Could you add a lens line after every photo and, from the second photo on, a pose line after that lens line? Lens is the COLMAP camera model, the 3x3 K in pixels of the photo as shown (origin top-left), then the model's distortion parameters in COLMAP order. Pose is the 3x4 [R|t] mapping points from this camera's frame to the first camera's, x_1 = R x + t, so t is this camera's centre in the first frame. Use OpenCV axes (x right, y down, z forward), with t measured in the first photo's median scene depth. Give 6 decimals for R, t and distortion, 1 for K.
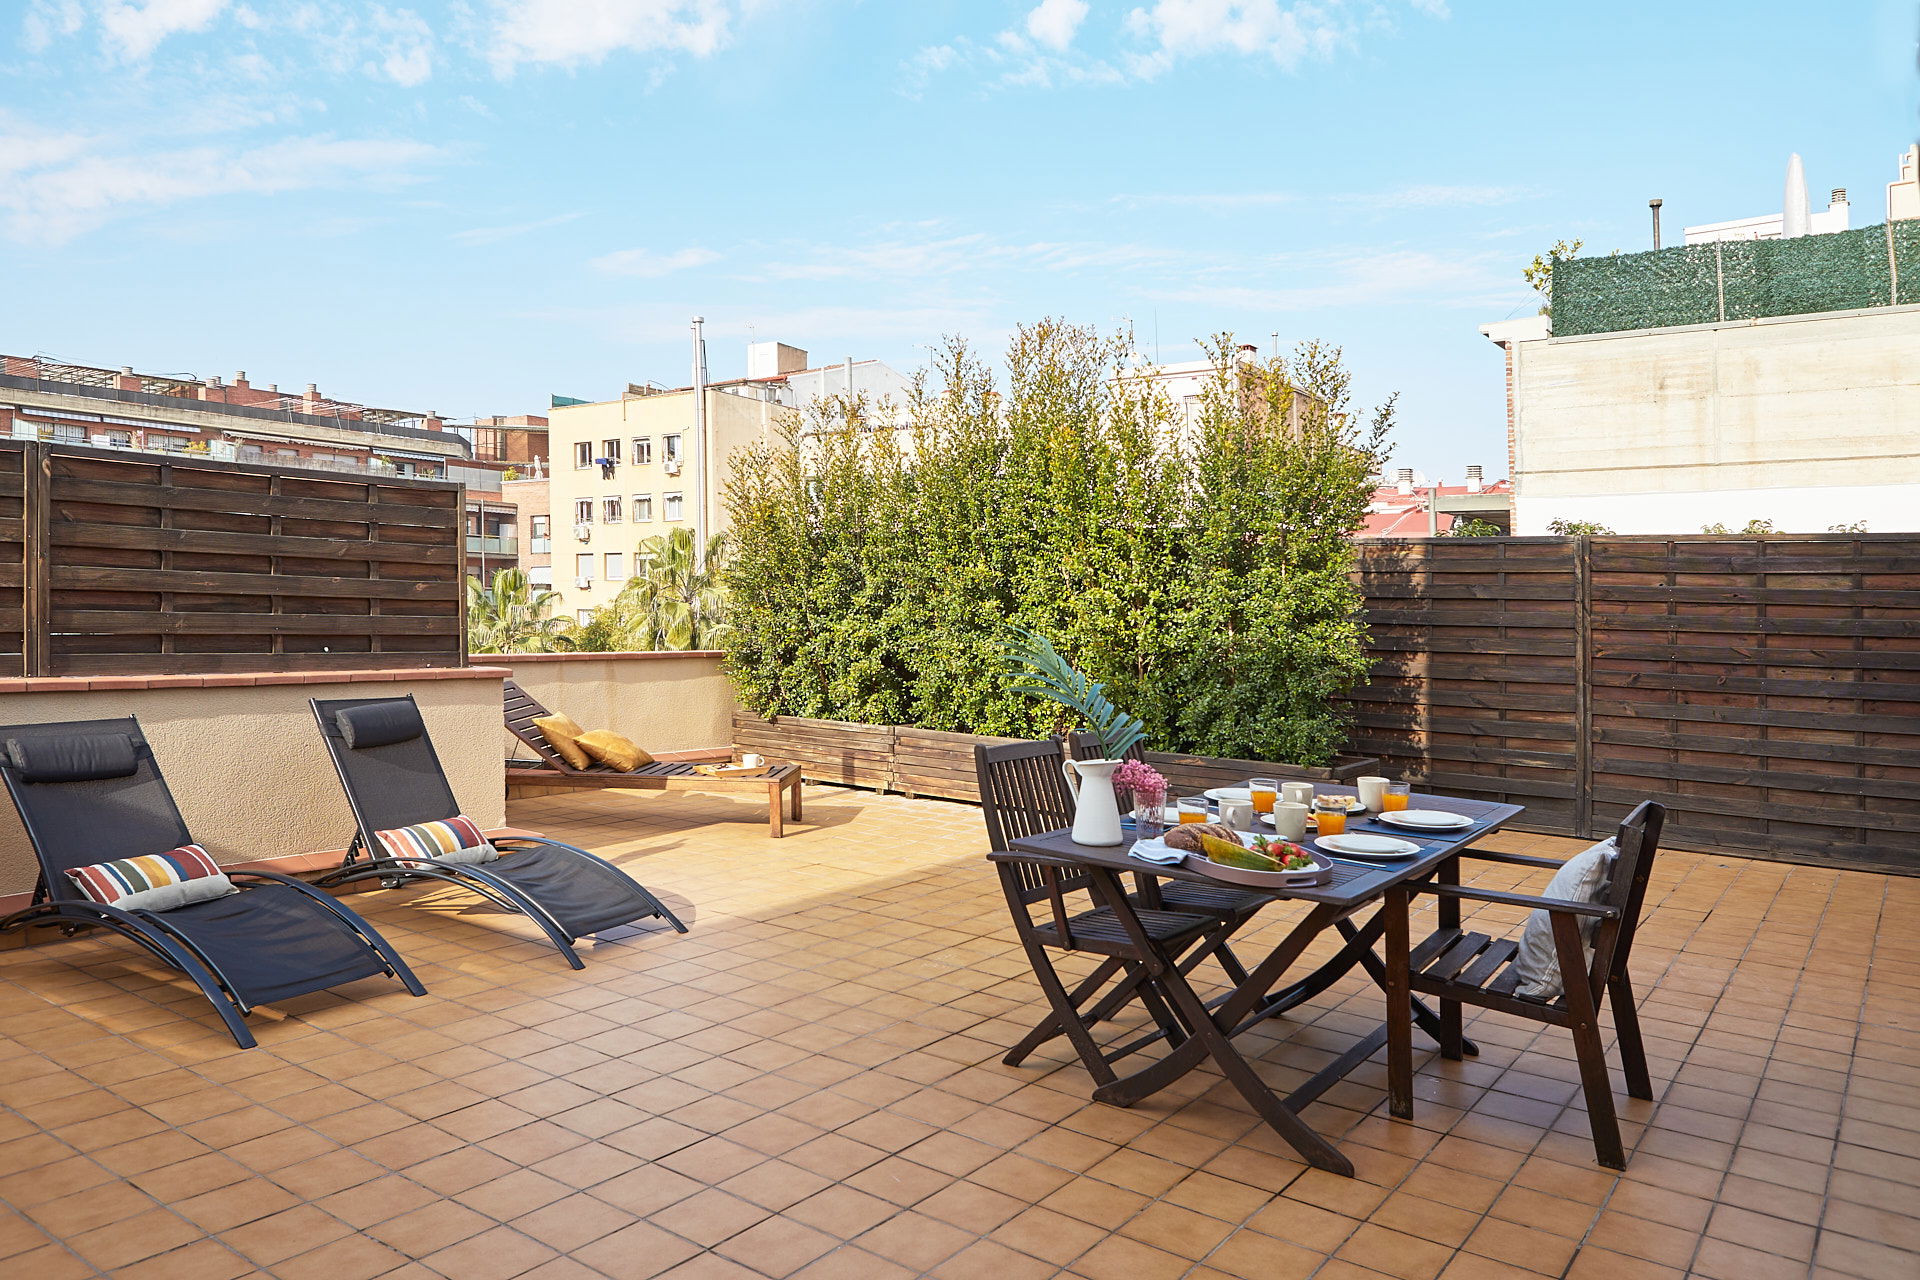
lens RADIAL K [[1347.6, 0, 957.0], [0, 1347.6, 604.0], [0, 0, 1]] dist [0.003962, -0.001494]
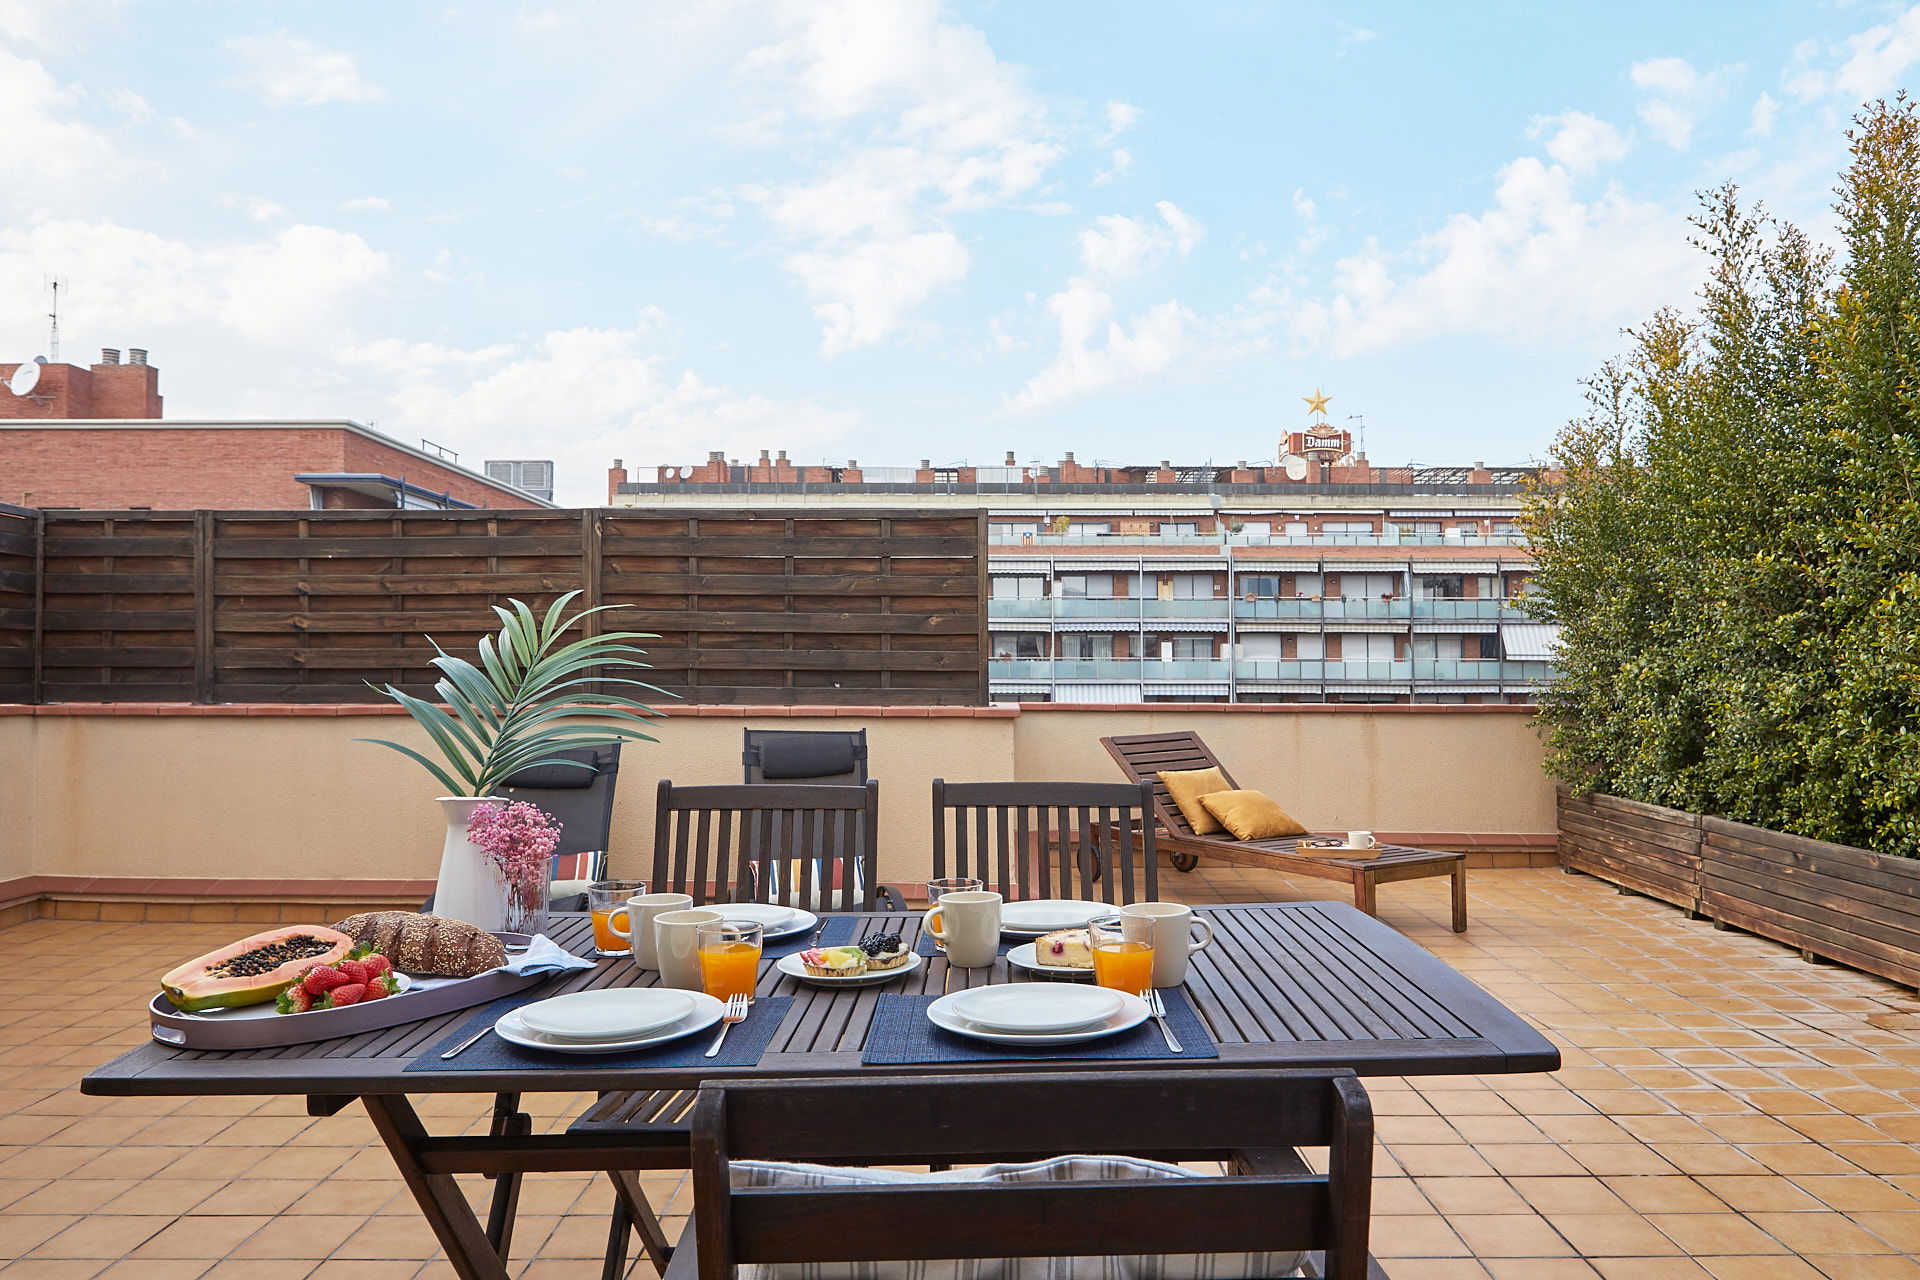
lens RADIAL K [[1375.1, 0, 960.0], [0, 1375.1, 640.0], [0, 0, 1]] dist [0.067257, -0.001327]
pose [[0.598623, -0.037326, -0.800161, 0.247797], [0.012163, 0.999222, -0.037512, 0.023693], [0.800939, 0.012723, 0.598611, 0.265629]]
